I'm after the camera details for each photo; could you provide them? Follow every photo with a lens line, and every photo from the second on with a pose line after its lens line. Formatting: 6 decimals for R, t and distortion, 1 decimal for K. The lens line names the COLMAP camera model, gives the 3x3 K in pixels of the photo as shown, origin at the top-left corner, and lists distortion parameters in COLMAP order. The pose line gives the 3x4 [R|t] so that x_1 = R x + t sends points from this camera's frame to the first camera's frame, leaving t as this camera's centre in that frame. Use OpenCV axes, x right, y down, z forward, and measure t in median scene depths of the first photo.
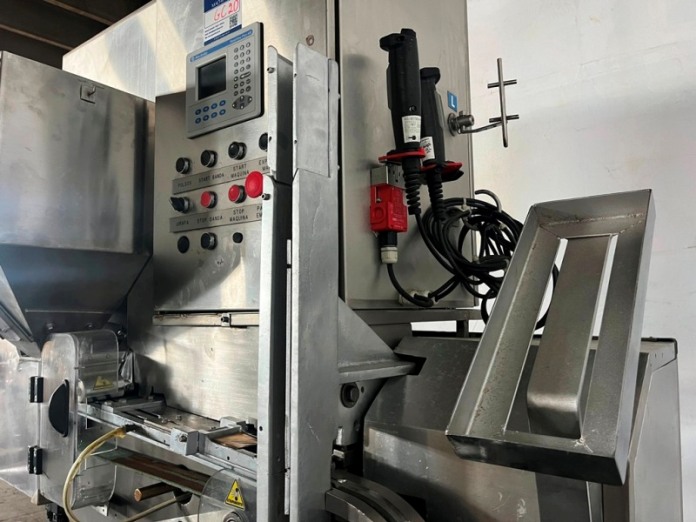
lens RADIAL K [[537.1, 0, 346.6], [0, 537.1, 262.5], [0, 0, 1]] dist [0.067539, -0.086541]
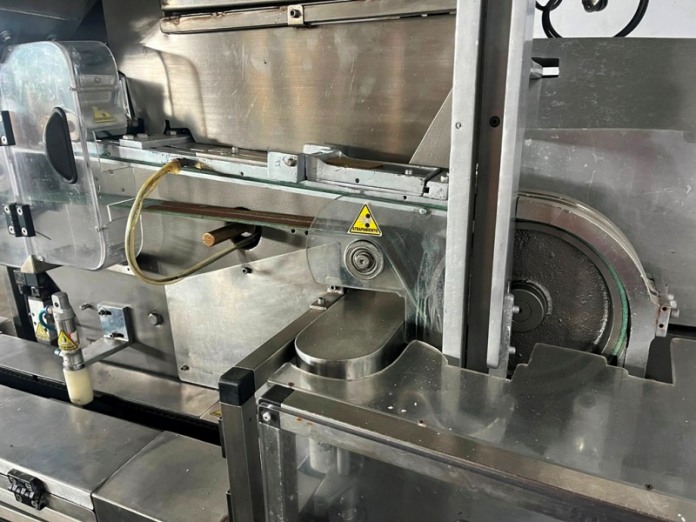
lens RADIAL K [[537.1, 0, 351.0], [0, 537.1, 262.7], [0, 0, 1]] dist [0.067539, -0.086541]
pose [[0.963519, -0.091195, 0.251625, -0.358960], [-0.012693, 0.923531, 0.383313, 0.130525], [-0.267340, -0.372523, 0.888682, 0.181429]]
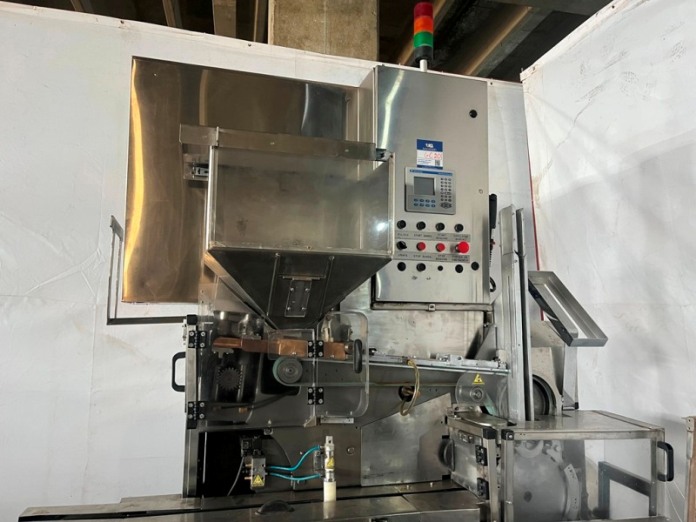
lens RADIAL K [[537.1, 0, 347.3], [0, 537.1, 261.7], [0, 0, 1]] dist [0.067539, -0.086541]
pose [[0.583370, 0.102210, 0.805750, -2.028106], [-0.082921, 0.994362, -0.066099, 0.093419], [-0.807963, -0.028253, 0.588556, 0.058716]]
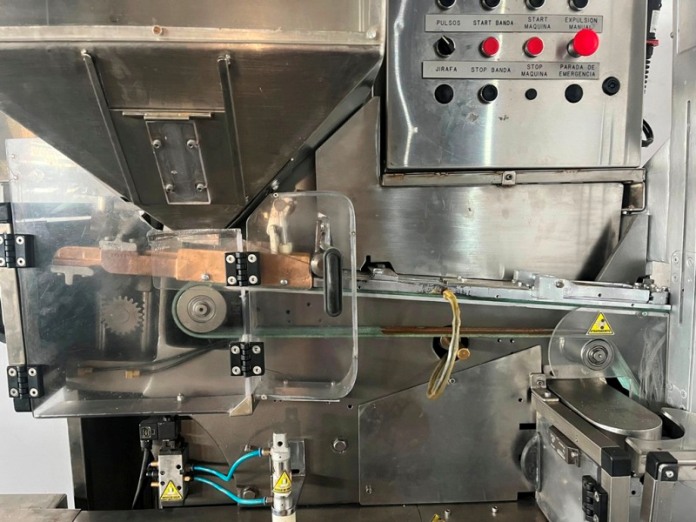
lens RADIAL K [[537.1, 0, 349.0], [0, 537.1, 261.8], [0, 0, 1]] dist [0.067539, -0.086541]
pose [[0.748857, -0.071410, 0.658873, -1.093783], [-0.053714, 0.984367, 0.167738, 0.104302], [-0.660551, -0.161003, 0.733314, 0.422725]]
